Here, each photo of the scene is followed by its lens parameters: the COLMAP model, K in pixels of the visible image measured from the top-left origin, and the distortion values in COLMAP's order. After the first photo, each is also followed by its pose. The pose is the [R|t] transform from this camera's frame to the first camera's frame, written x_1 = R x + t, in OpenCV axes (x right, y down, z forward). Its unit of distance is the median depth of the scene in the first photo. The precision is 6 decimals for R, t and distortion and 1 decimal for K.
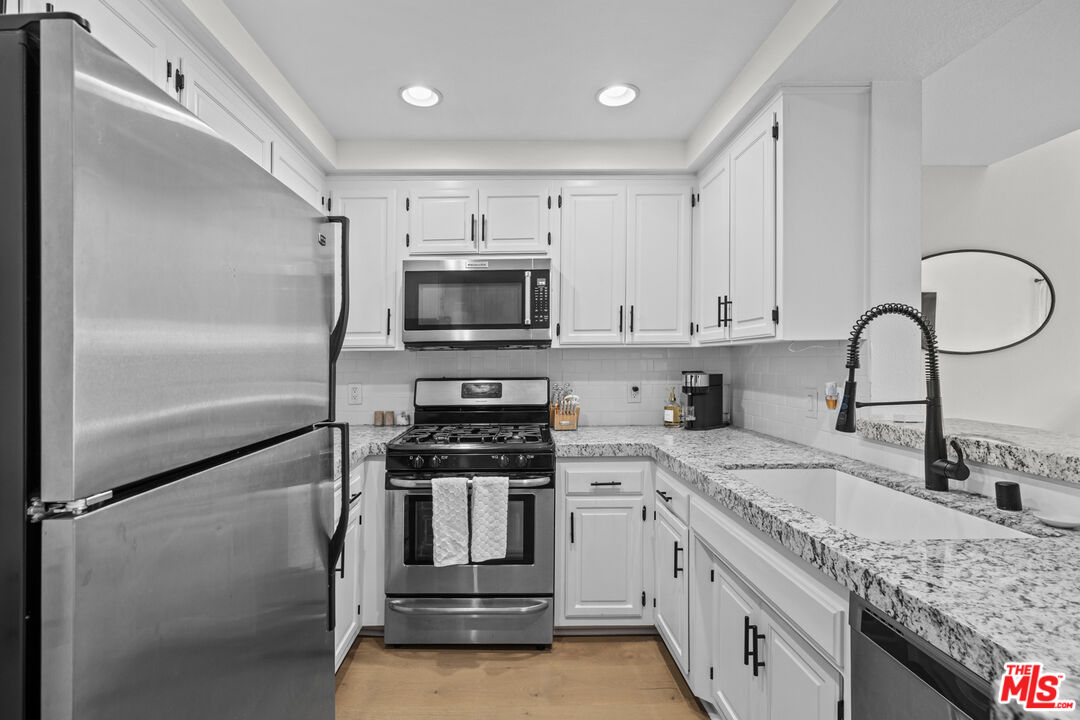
lens RADIAL K [[498.6, 0, 537.9], [0, 498.6, 362.5], [0, 0, 1]] dist [0.002170, -0.000144]
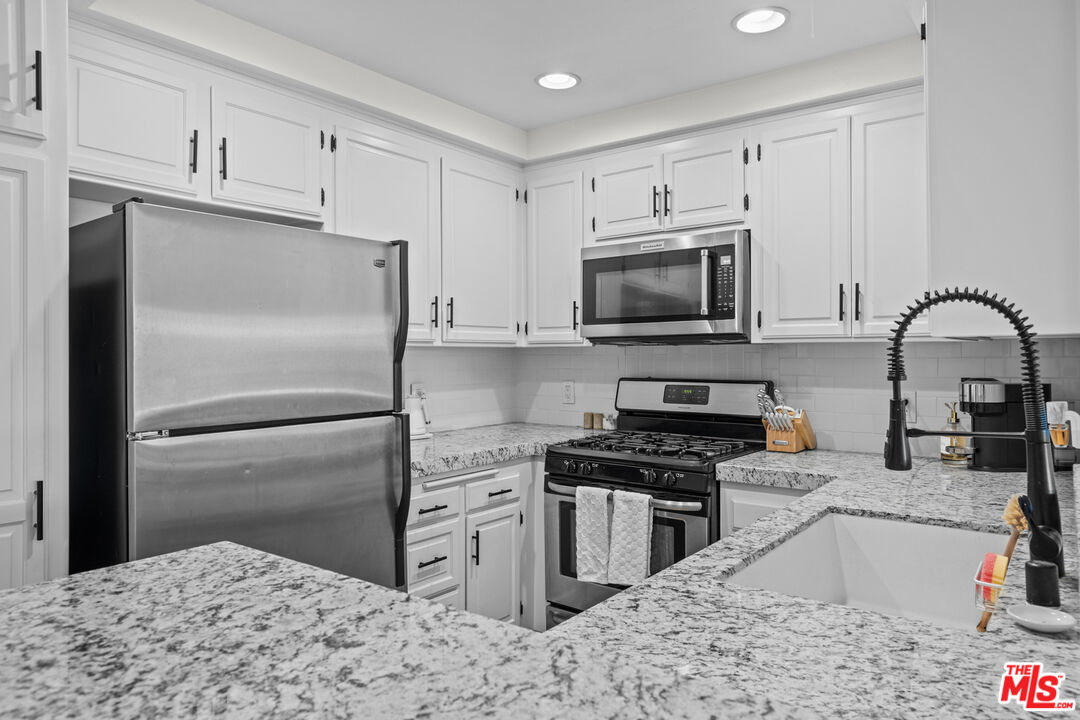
lens RADIAL K [[696.8, 0, 540.1], [0, 696.8, 357.1], [0, 0, 1]] dist [-0.024278, -0.000743]
pose [[0.784871, 0.010246, -0.619574, 0.462893], [-0.006813, 0.999946, 0.007907, -0.014539], [0.619621, -0.001985, 0.784899, -0.051158]]
